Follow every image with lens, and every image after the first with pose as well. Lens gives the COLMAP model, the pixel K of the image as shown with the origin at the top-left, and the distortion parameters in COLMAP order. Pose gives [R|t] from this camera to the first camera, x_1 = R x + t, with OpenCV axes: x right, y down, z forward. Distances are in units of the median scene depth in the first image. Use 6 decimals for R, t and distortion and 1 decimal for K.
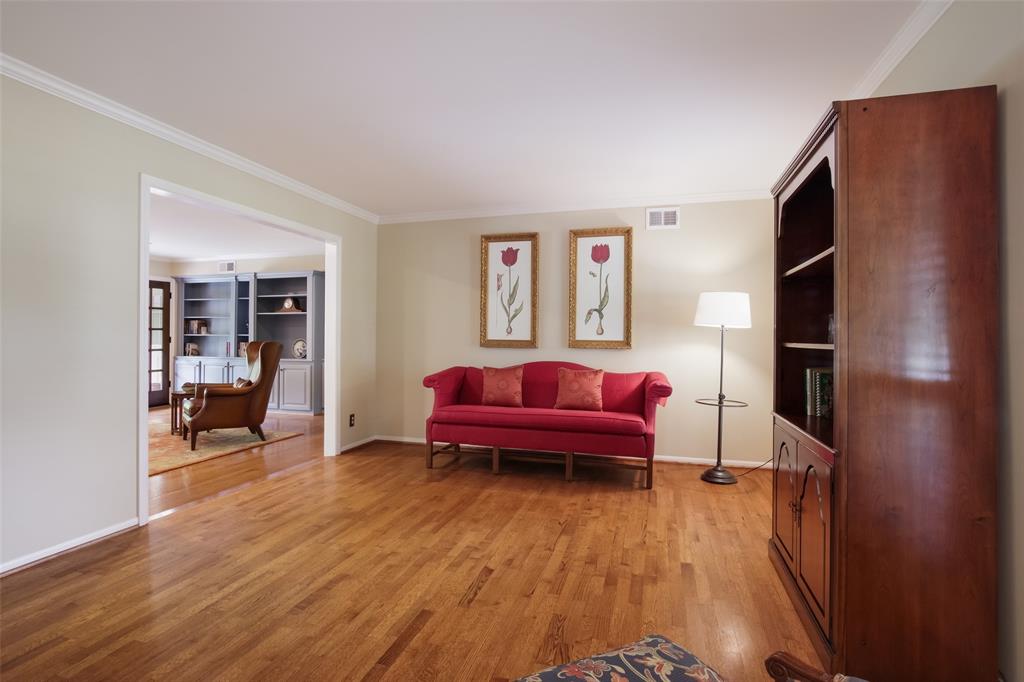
lens RADIAL K [[462.9, 0, 510.3], [0, 462.9, 336.9], [0, 0, 1]] dist [-0.025151, 0.001292]
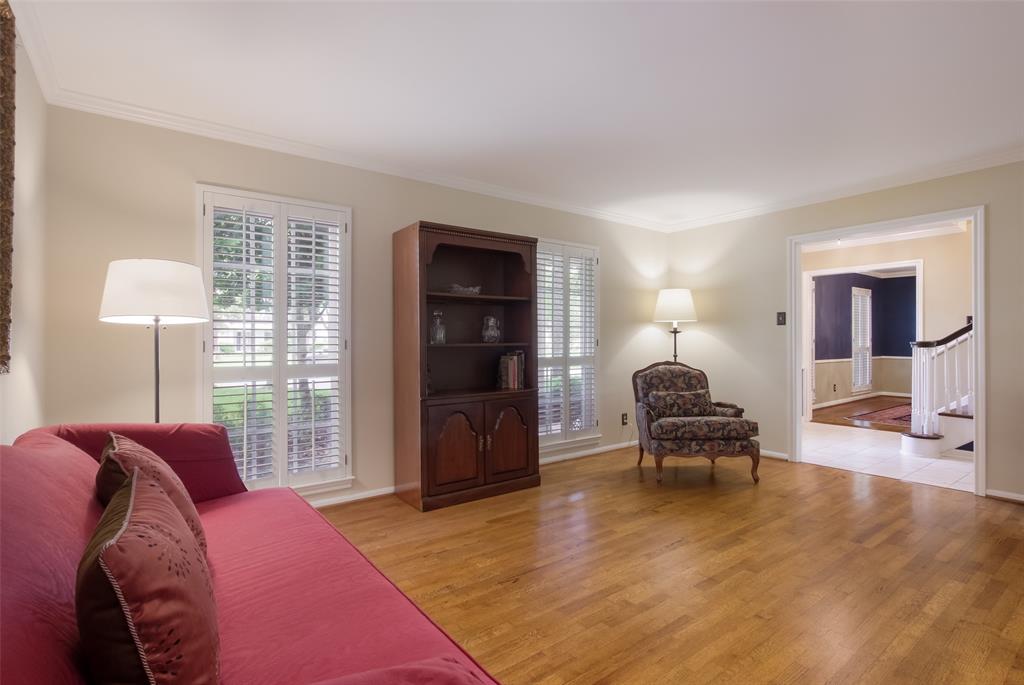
lens RADIAL K [[500.1, 0, 508.9], [0, 500.1, 338.3], [0, 0, 1]] dist [-0.004317, -0.000599]
pose [[-0.791293, -0.004037, 0.611424, -0.475390], [-0.001903, 0.999990, 0.004139, -0.004902], [-0.611434, 0.002112, -0.791293, 2.019297]]
